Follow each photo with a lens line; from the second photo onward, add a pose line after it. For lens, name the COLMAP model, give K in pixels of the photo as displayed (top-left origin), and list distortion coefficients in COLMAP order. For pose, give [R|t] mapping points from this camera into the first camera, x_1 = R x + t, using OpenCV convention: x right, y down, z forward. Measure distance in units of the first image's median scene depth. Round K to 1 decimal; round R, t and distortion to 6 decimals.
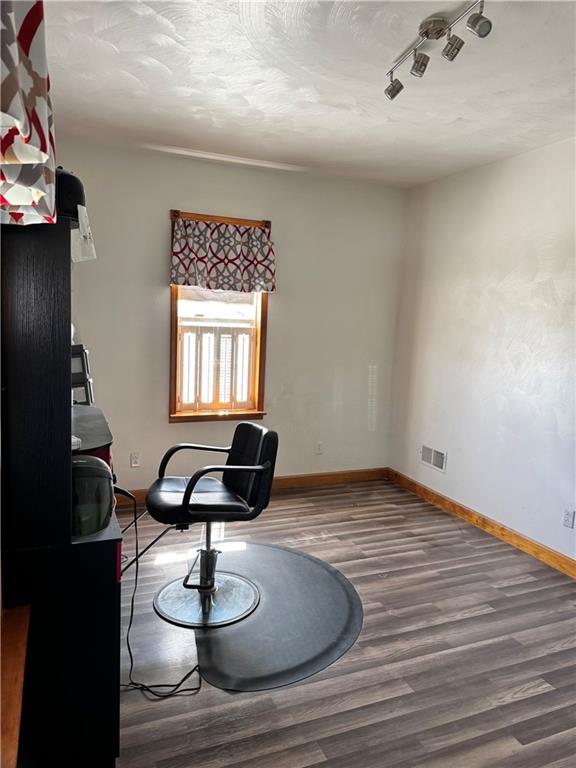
lens RADIAL K [[544.3, 0, 288.3], [0, 544.3, 385.8], [0, 0, 1]] dist [0.060417, -0.049165]
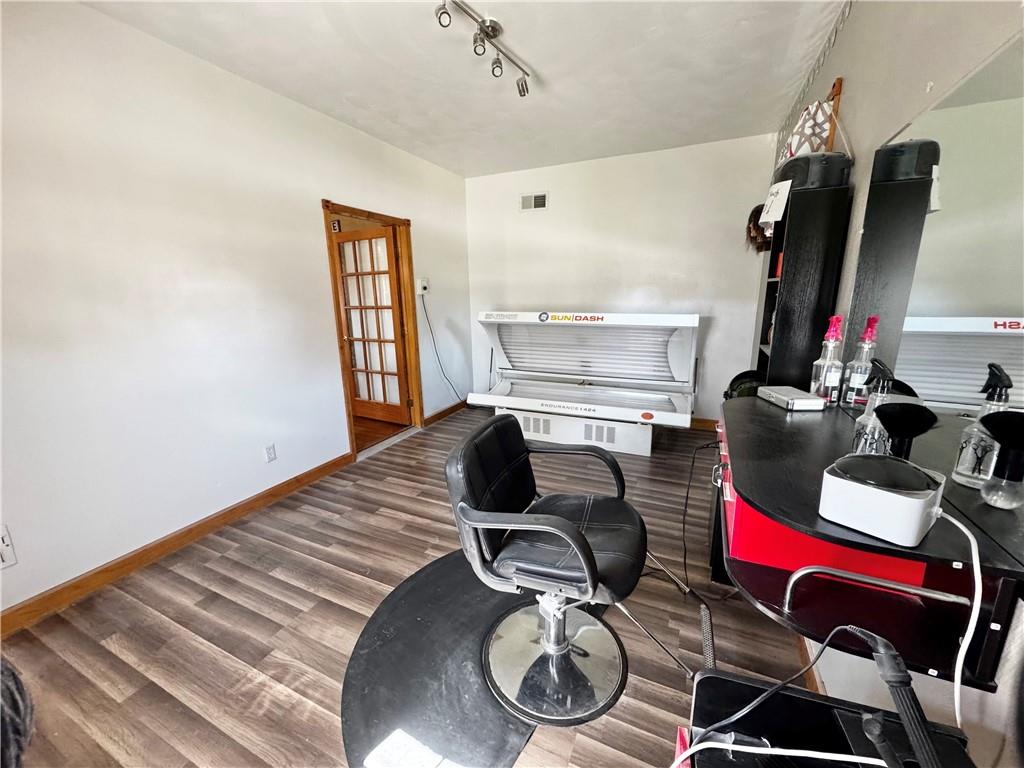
lens RADIAL K [[408.8, 0, 513.4], [0, 408.8, 379.9], [0, 0, 1]] dist [0.009880, 0.000458]
pose [[-0.671328, -0.195262, 0.714976, -0.304701], [0.080443, 0.939776, 0.332189, -0.106662], [-0.736782, 0.280523, -0.615191, 0.891130]]
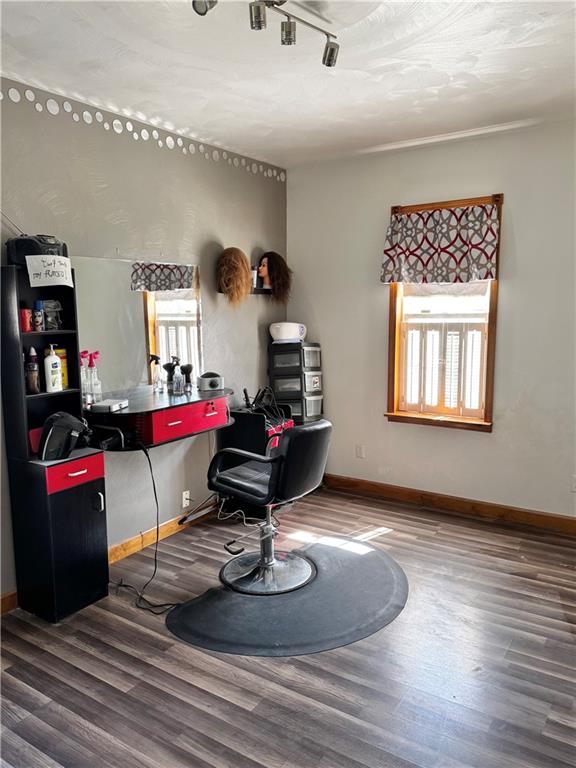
lens RADIAL K [[588.7, 0, 286.0], [0, 588.7, 384.8], [0, 0, 1]] dist [0.050240, -0.015598]
pose [[0.542833, 0.063506, -0.837436, 0.587741], [-0.069233, 0.997127, 0.030739, -0.018570], [0.836982, 0.041292, 0.545670, 0.260032]]
